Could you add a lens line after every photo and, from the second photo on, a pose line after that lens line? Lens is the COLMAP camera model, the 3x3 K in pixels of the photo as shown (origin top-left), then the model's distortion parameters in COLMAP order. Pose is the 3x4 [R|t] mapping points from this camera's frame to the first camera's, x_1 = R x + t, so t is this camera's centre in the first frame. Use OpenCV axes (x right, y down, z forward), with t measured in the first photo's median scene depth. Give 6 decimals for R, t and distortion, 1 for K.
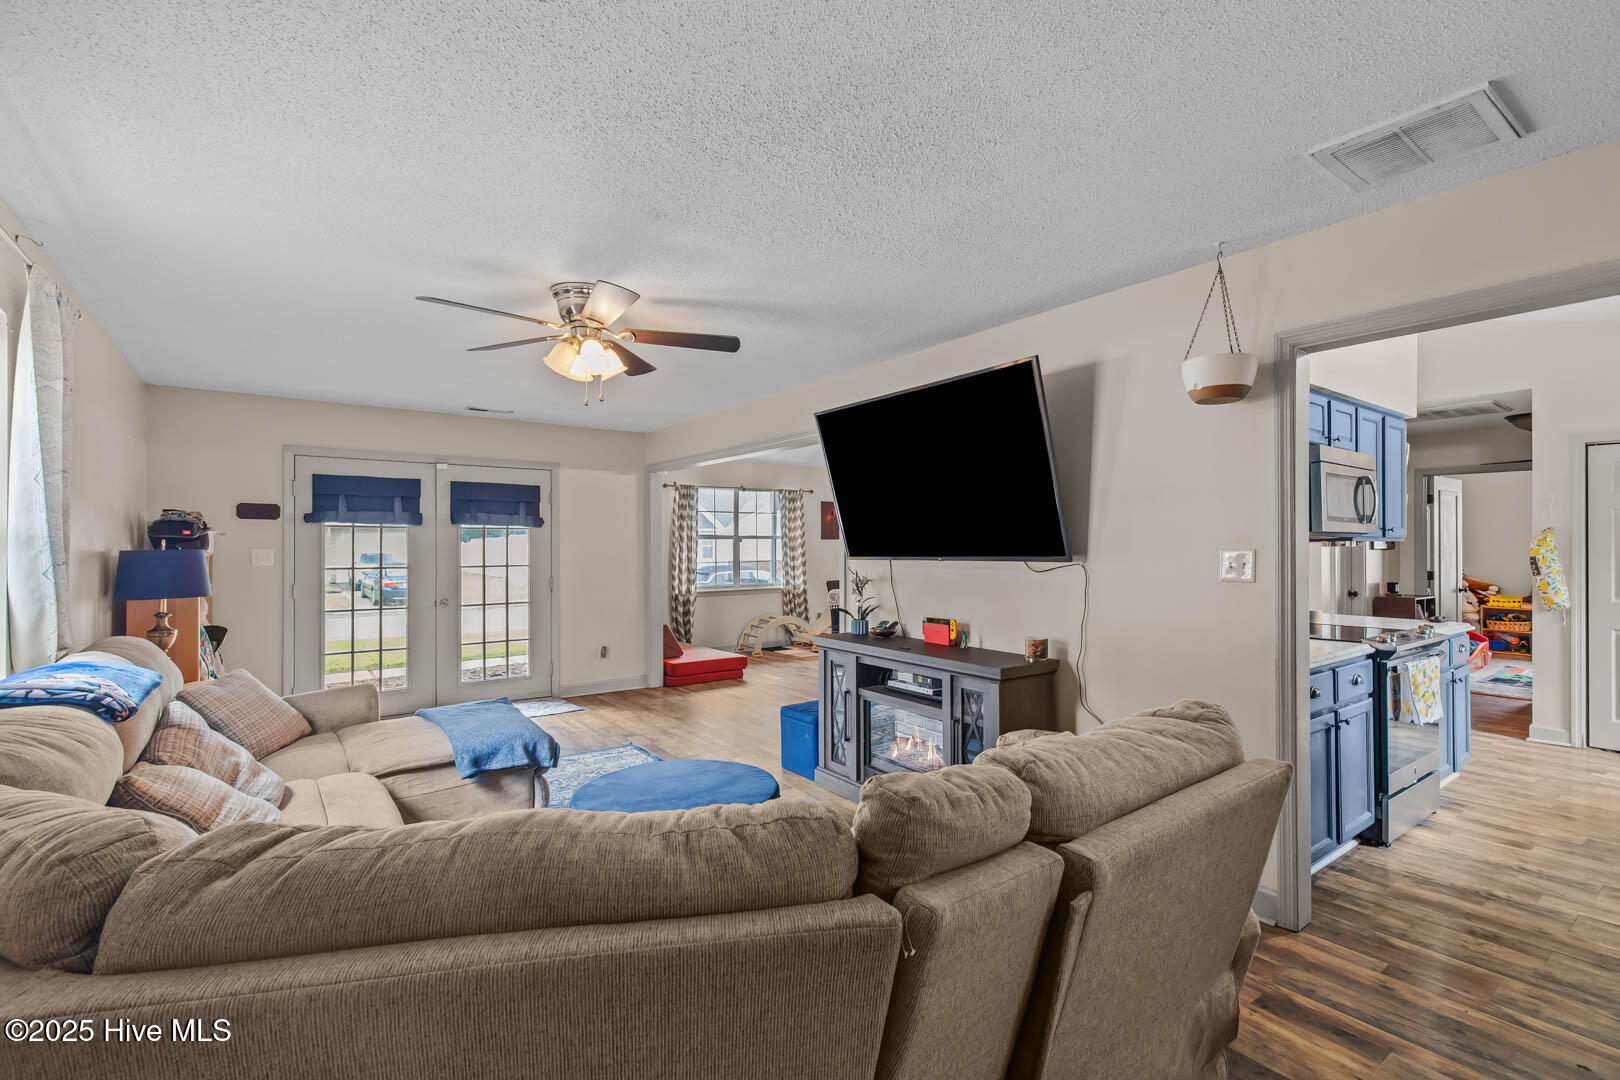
lens RADIAL K [[736.9, 0, 838.1], [0, 736.9, 537.8], [0, 0, 1]] dist [0.009386, -0.000641]
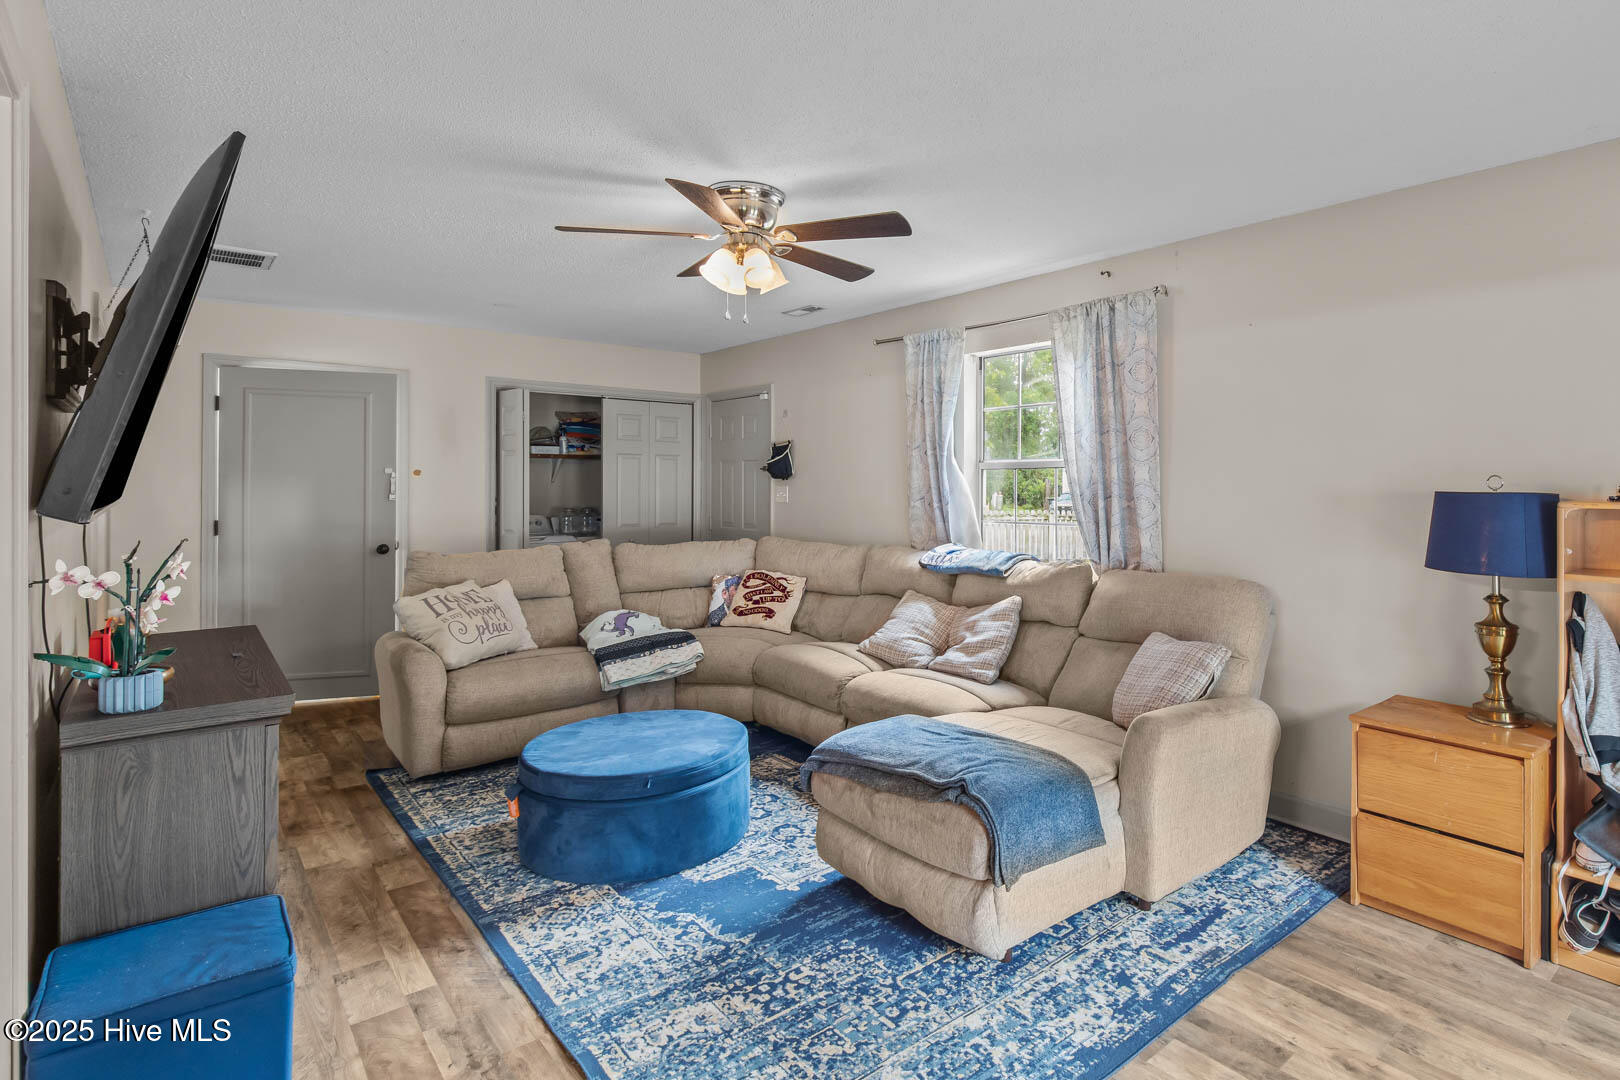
lens RADIAL K [[841.5, 0, 945.1], [0, 841.5, 484.6], [0, 0, 1]] dist [0.003549, -0.000152]
pose [[-0.996125, -0.003077, -0.087900, -0.259827], [-0.002269, 0.999954, -0.009292, 0.010400], [0.087924, -0.009057, -0.996086, 1.071546]]
